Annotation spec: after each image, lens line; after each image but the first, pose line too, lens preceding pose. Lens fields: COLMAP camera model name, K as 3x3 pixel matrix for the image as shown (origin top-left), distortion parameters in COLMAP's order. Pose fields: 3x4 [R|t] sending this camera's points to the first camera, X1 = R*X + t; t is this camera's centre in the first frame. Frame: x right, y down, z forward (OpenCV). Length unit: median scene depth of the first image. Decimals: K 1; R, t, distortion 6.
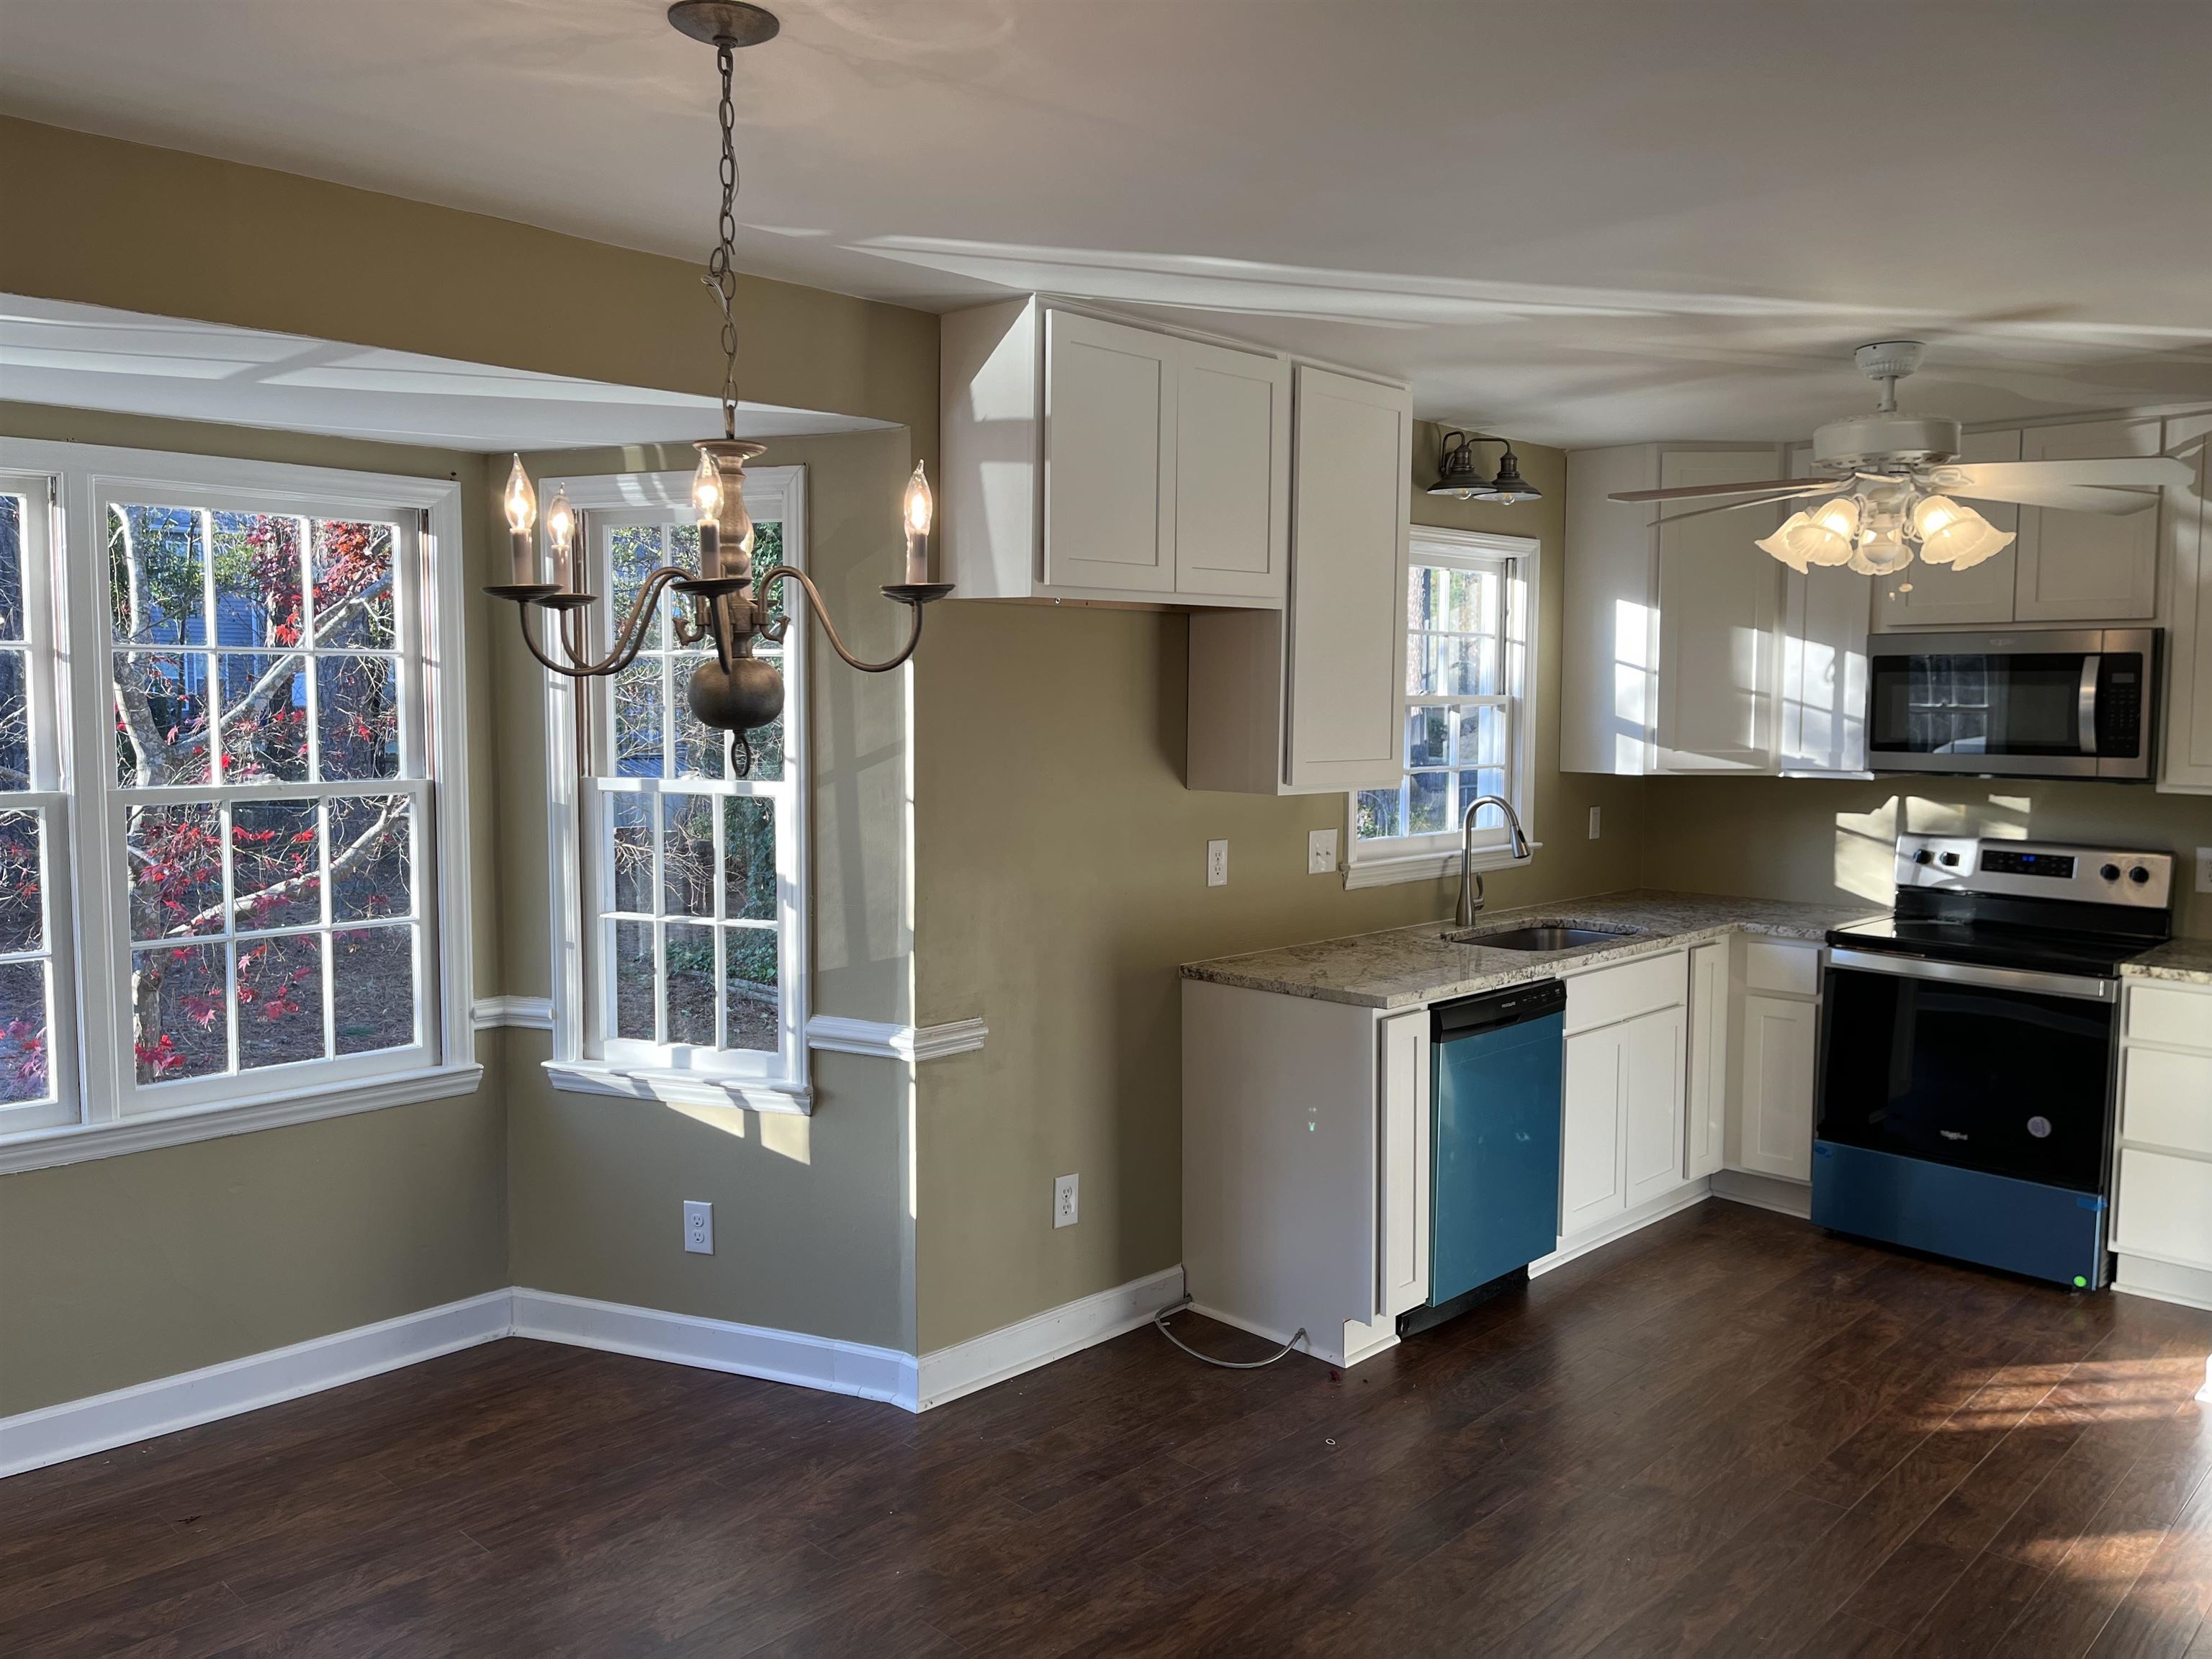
lens RADIAL K [[1651.2, 0, 1113.2], [0, 1651.2, 827.8], [0, 0, 1]] dist [0.071226, -0.111917]
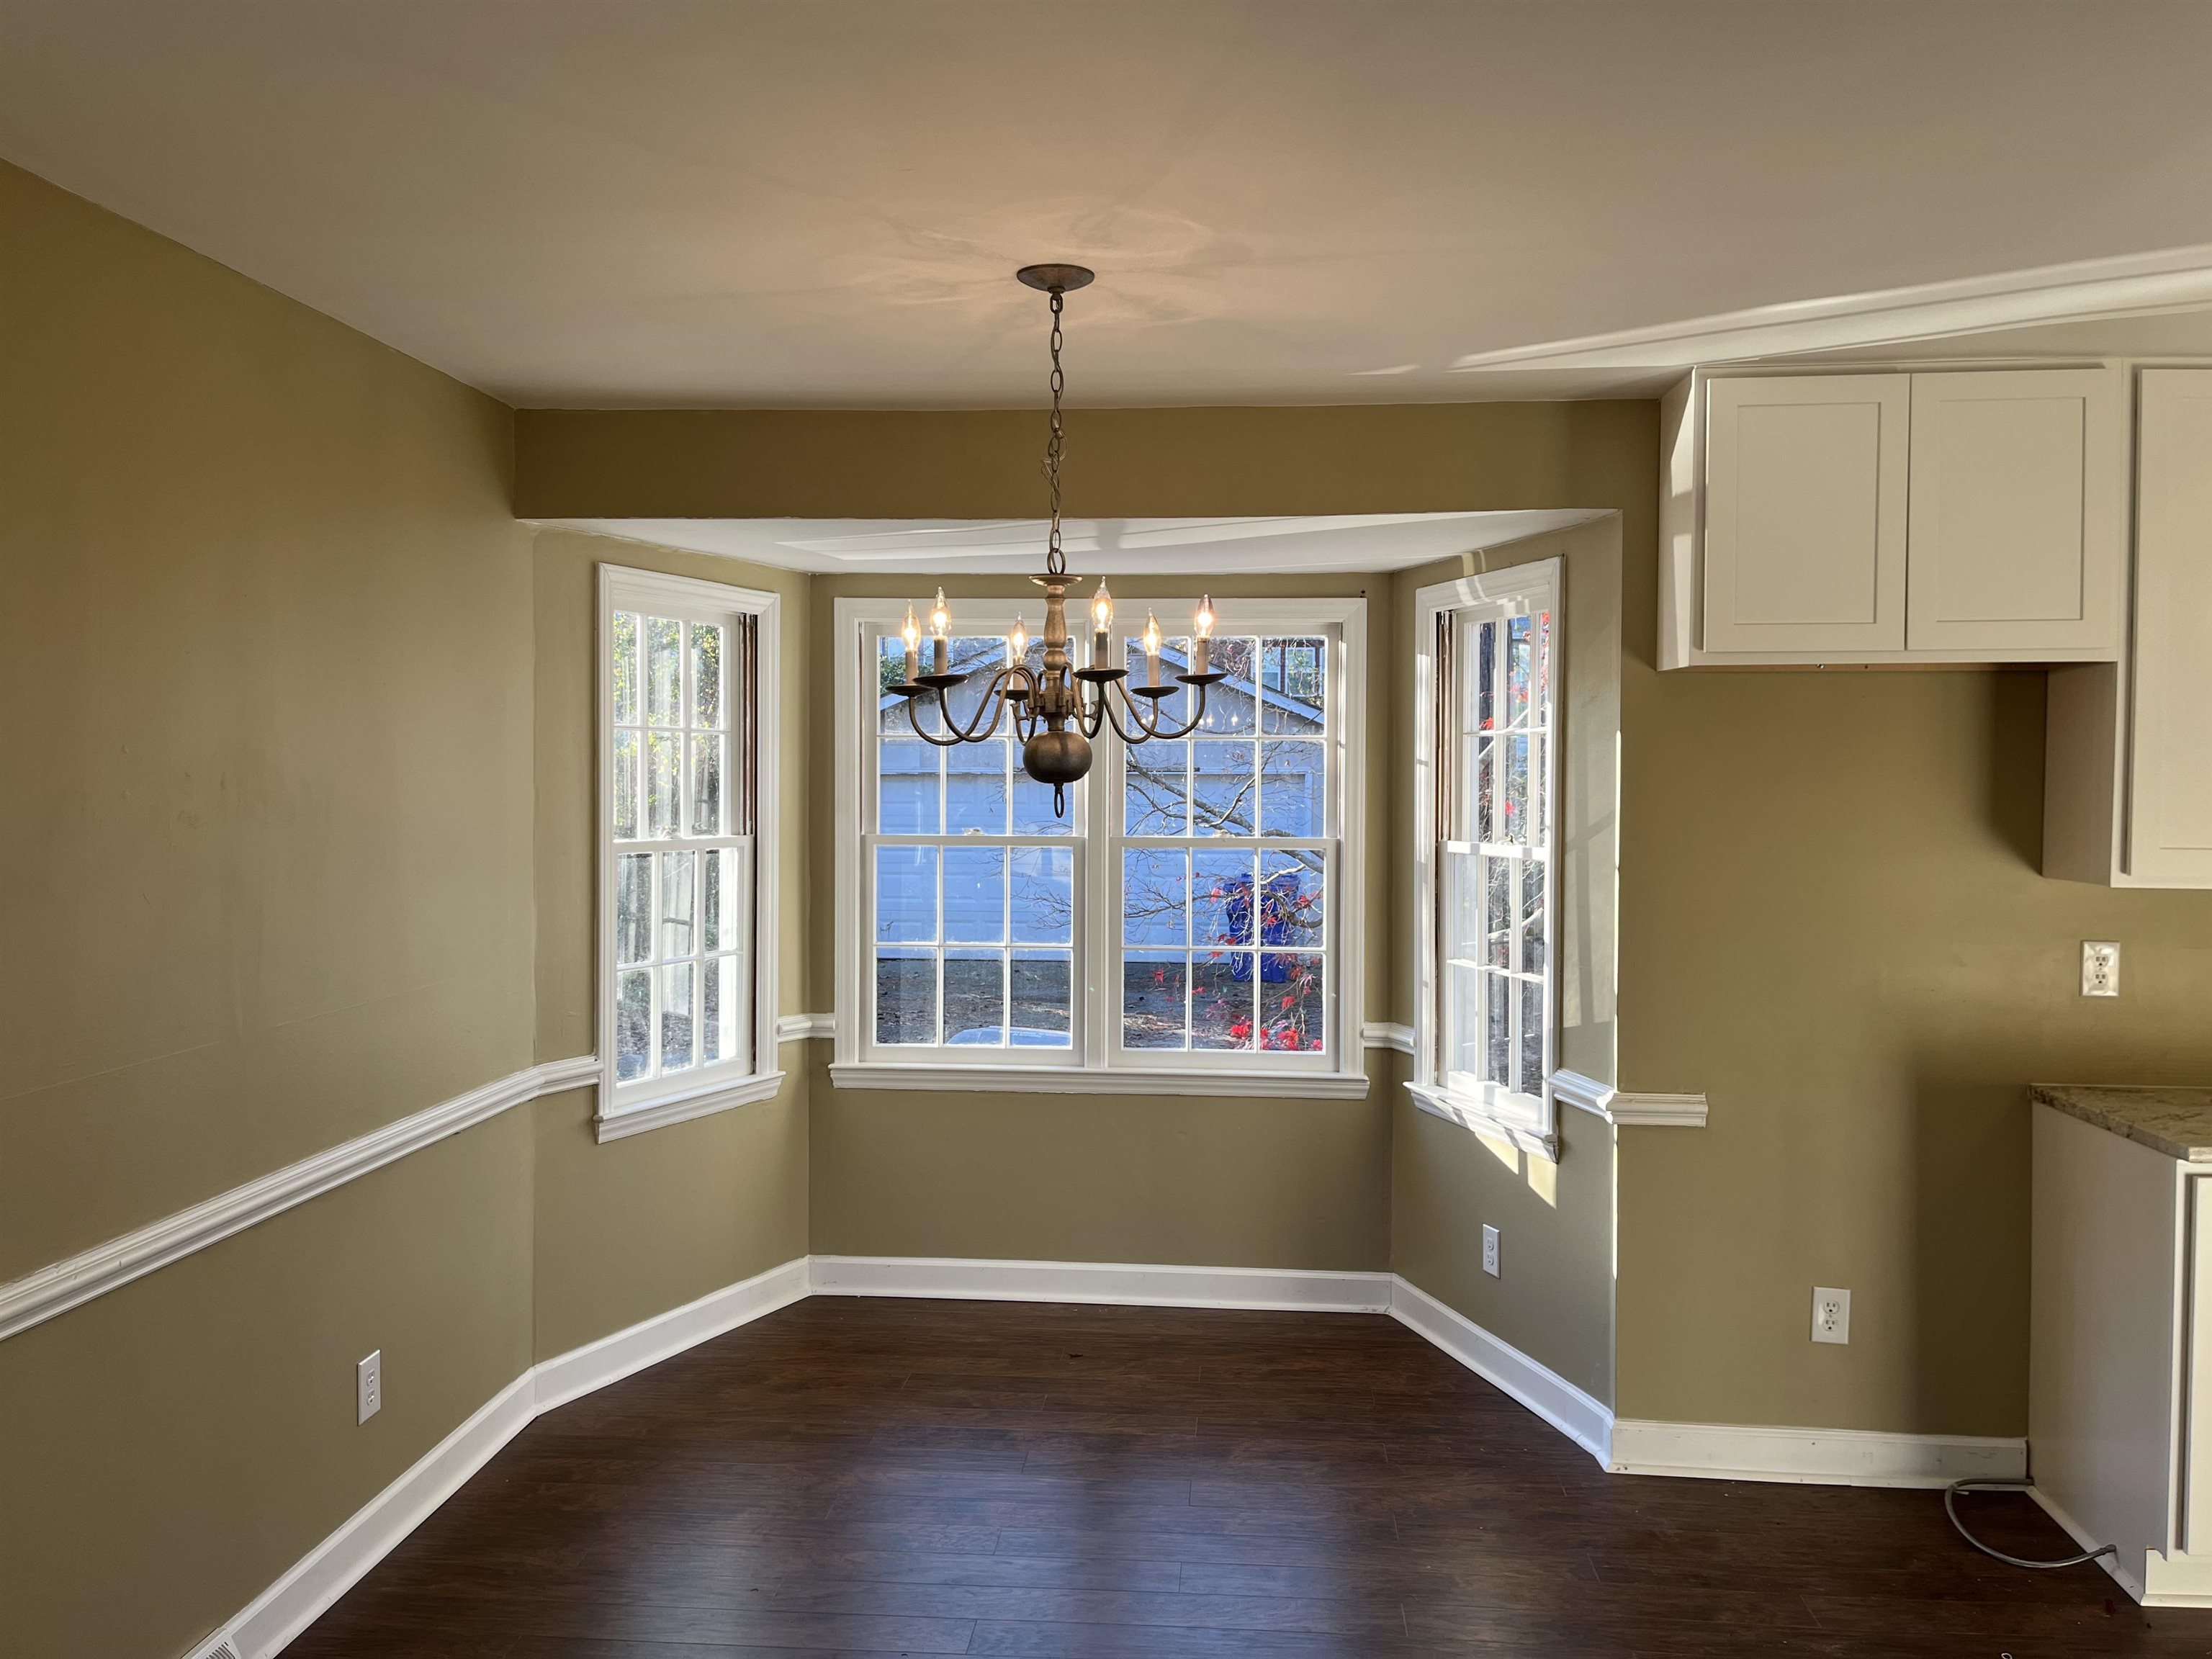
lens RADIAL K [[1651.2, 0, 1113.2], [0, 1651.2, 827.8], [0, 0, 1]] dist [0.071226, -0.111917]
pose [[0.631772, 0.022923, -0.774815, 0.400463], [-0.065364, 0.997578, -0.023783, 0.003071], [0.772393, 0.065671, 0.631741, 0.084573]]
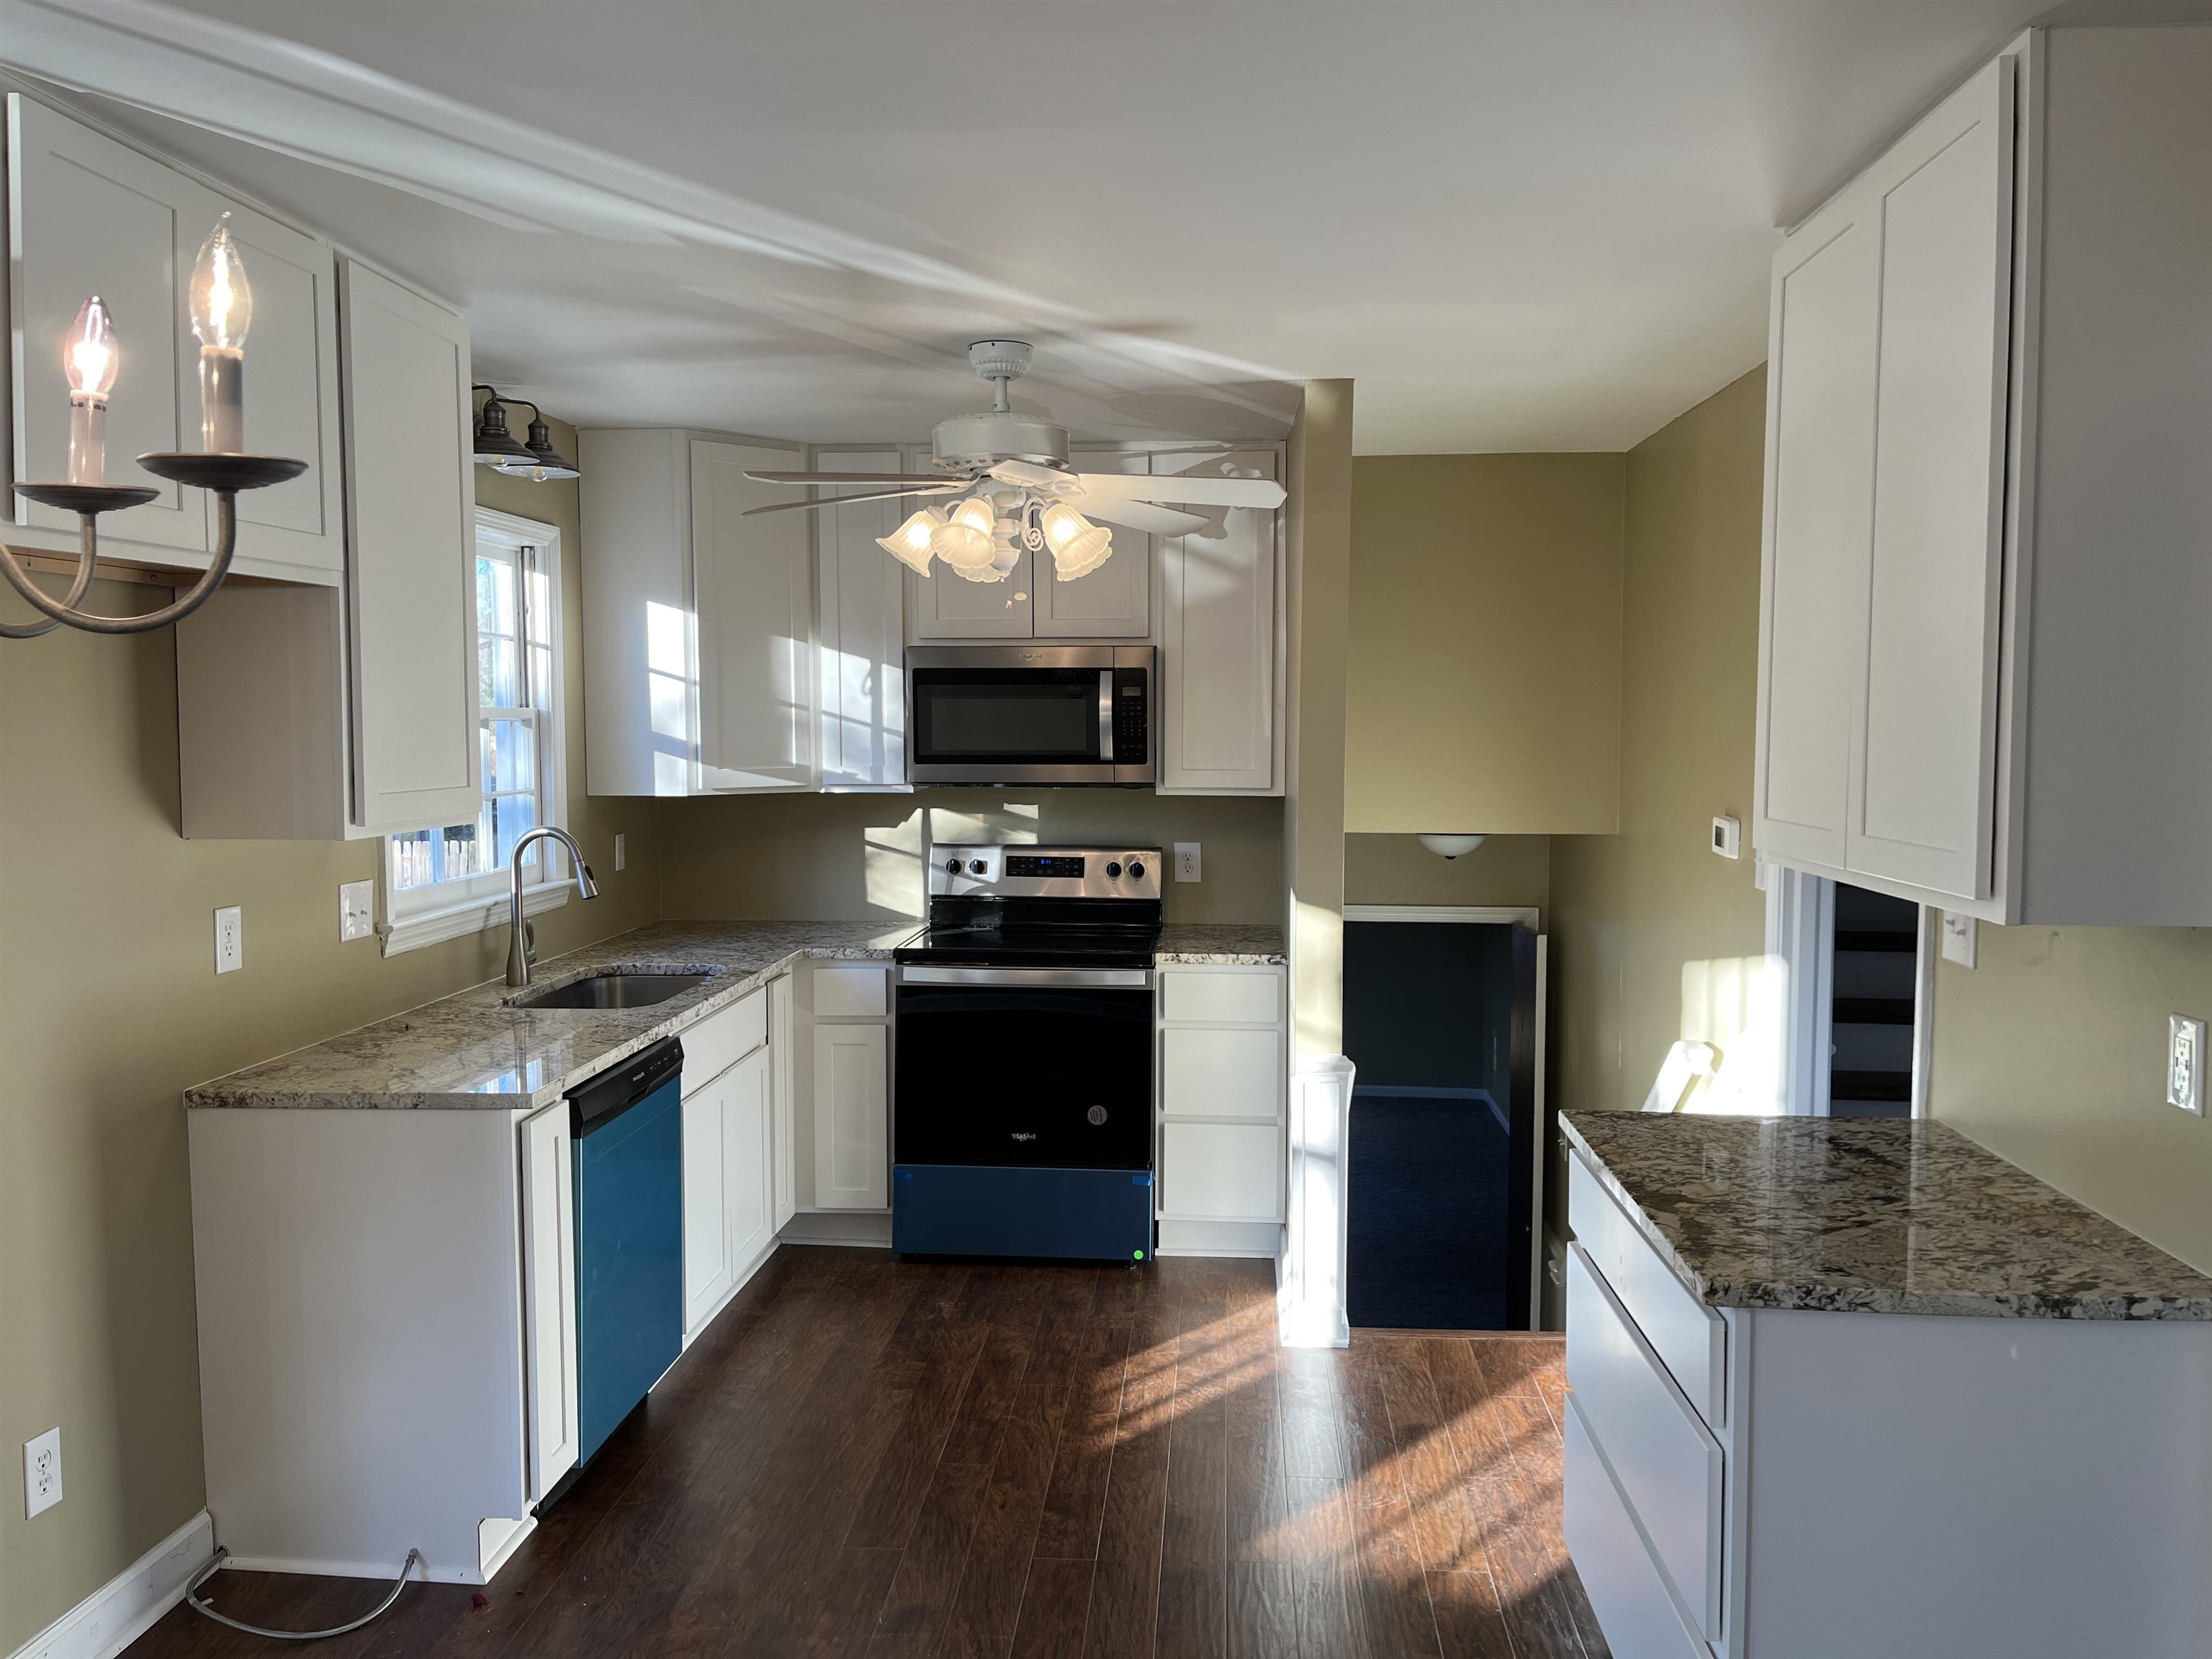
lens RADIAL K [[1651.2, 0, 1113.2], [0, 1651.2, 827.8], [0, 0, 1]] dist [0.071226, -0.111917]
pose [[0.764665, -0.048958, 0.642566, -0.106756], [0.057231, 0.998329, 0.007959, -0.010711], [-0.641882, 0.030689, 0.766189, 0.200067]]
